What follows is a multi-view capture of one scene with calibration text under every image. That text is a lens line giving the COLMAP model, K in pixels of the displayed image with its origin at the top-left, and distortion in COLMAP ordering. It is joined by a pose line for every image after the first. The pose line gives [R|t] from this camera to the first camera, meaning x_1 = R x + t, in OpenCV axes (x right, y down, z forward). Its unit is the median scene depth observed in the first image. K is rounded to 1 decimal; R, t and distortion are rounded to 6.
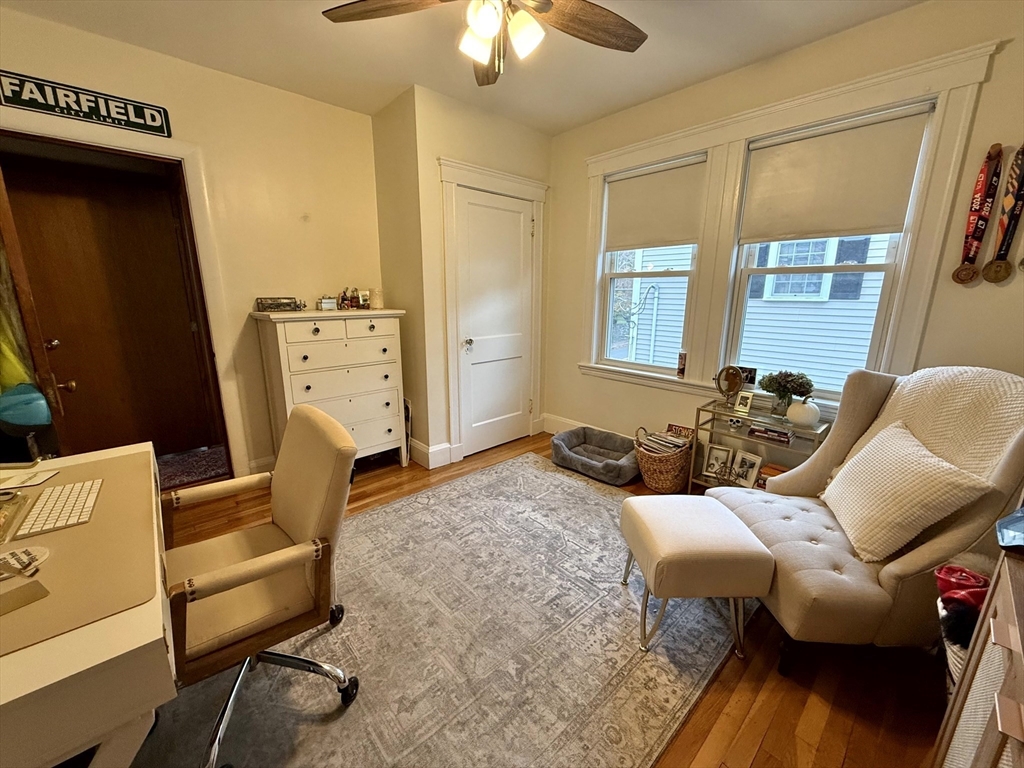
lens RADIAL K [[409.1, 0, 503.4], [0, 409.1, 386.4], [0, 0, 1]] dist [0.000579, 0.000017]
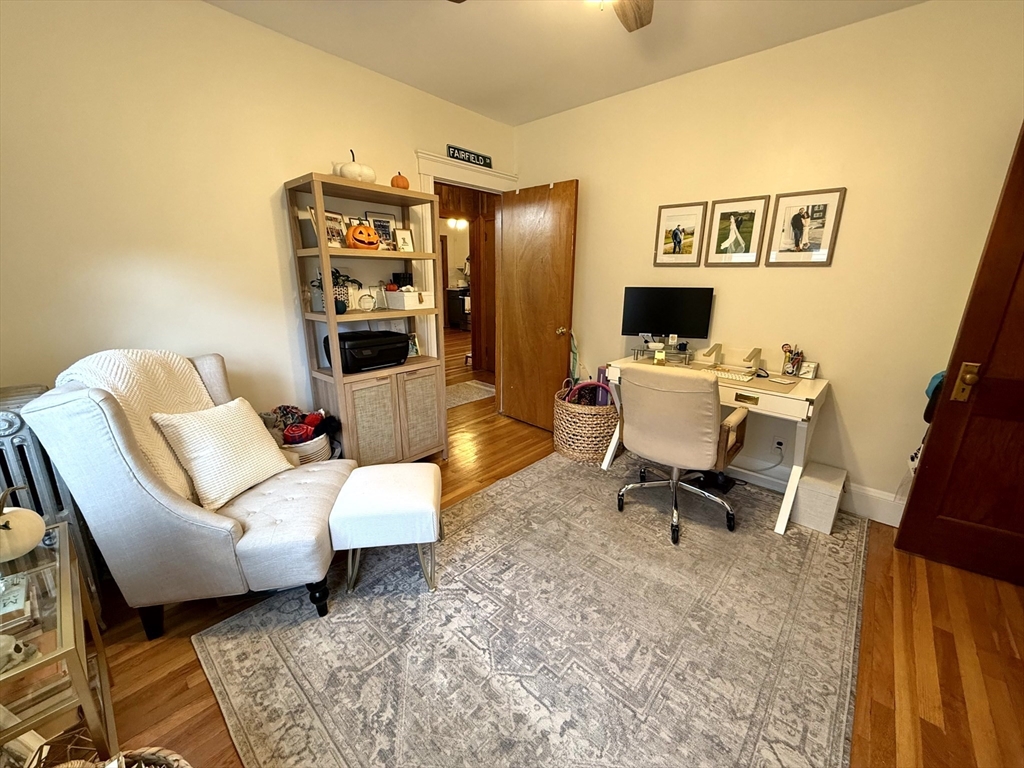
lens RADIAL K [[409.1, 0, 502.2], [0, 409.1, 384.9], [0, 0, 1]] dist [0.000579, 0.000017]
pose [[-0.995259, 0.011411, -0.096585, 0.199634], [-0.036606, 0.876111, 0.480717, -0.358772], [0.090104, 0.481974, -0.871540, 1.450535]]
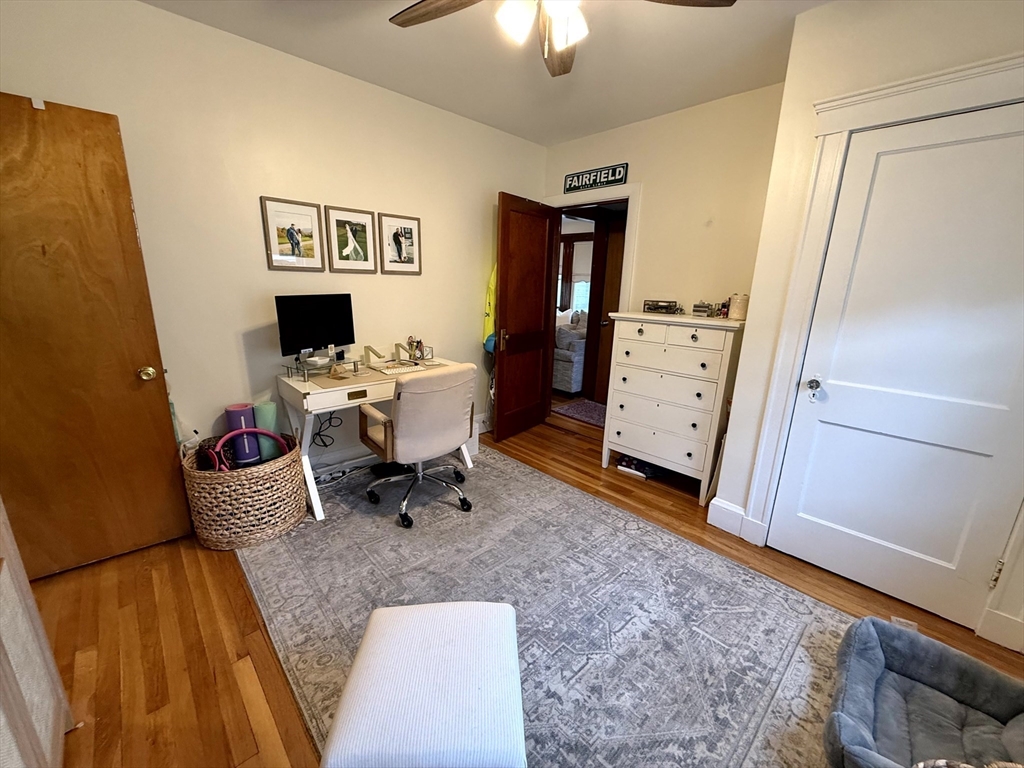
lens RADIAL K [[409.1, 0, 520.6], [0, 409.1, 386.1], [0, 0, 1]] dist [0.000579, 0.000017]
pose [[0.036979, 0.241636, -0.969662, 0.752485], [-0.256032, 0.940229, 0.224537, -0.194230], [0.965961, 0.239961, 0.096636, 0.742088]]
